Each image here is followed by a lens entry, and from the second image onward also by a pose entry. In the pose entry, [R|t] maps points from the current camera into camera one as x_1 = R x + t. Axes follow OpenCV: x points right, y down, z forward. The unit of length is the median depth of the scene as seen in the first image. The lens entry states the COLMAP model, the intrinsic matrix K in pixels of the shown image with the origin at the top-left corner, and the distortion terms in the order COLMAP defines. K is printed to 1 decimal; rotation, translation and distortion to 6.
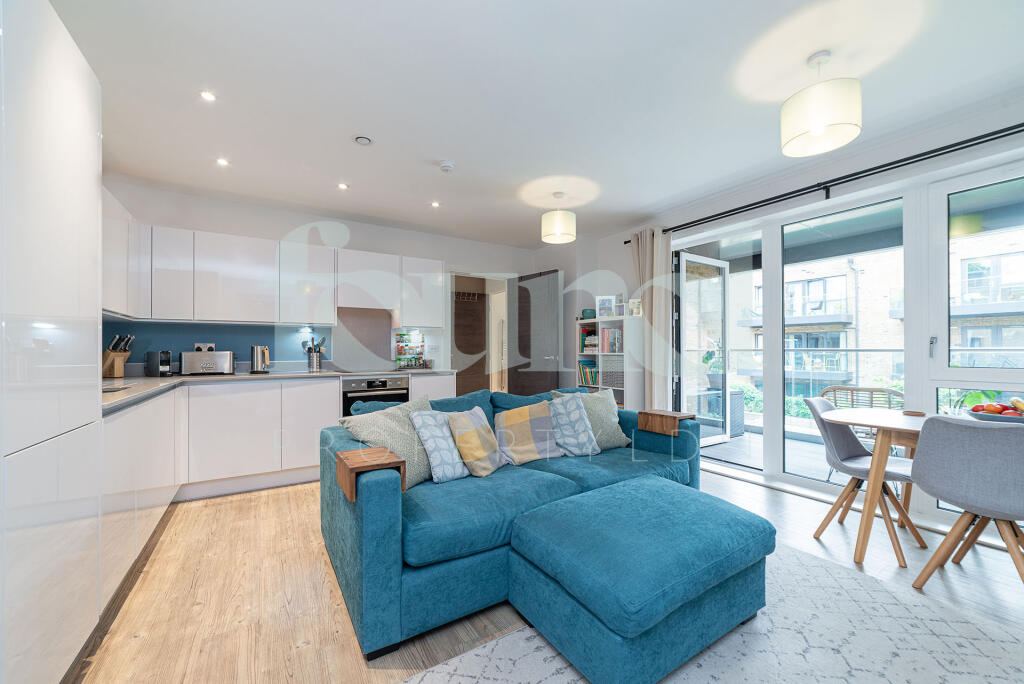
lens RADIAL K [[395.6, 0, 512.7], [0, 395.6, 345.9], [0, 0, 1]] dist [-0.012301, 0.006016]
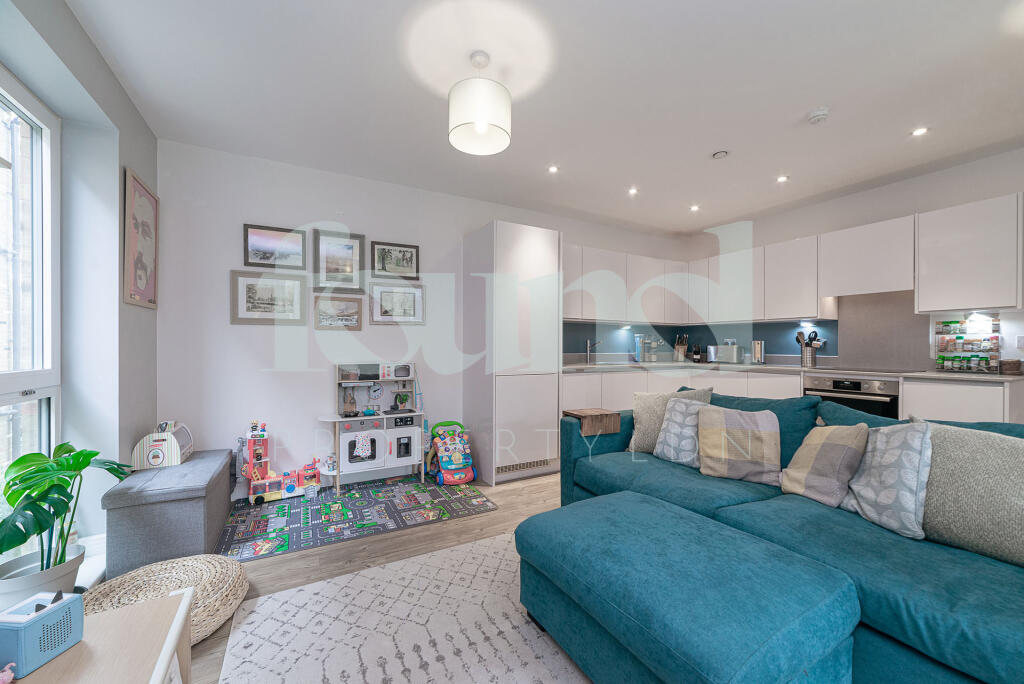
lens RADIAL K [[395.6, 0, 512.7], [0, 395.6, 345.9], [0, 0, 1]] dist [-0.012301, 0.006016]
pose [[-0.055662, 0.004766, -0.998438, 0.560774], [0.007609, 0.999962, 0.004349, 0.004428], [0.998421, -0.007355, -0.055696, 0.352935]]
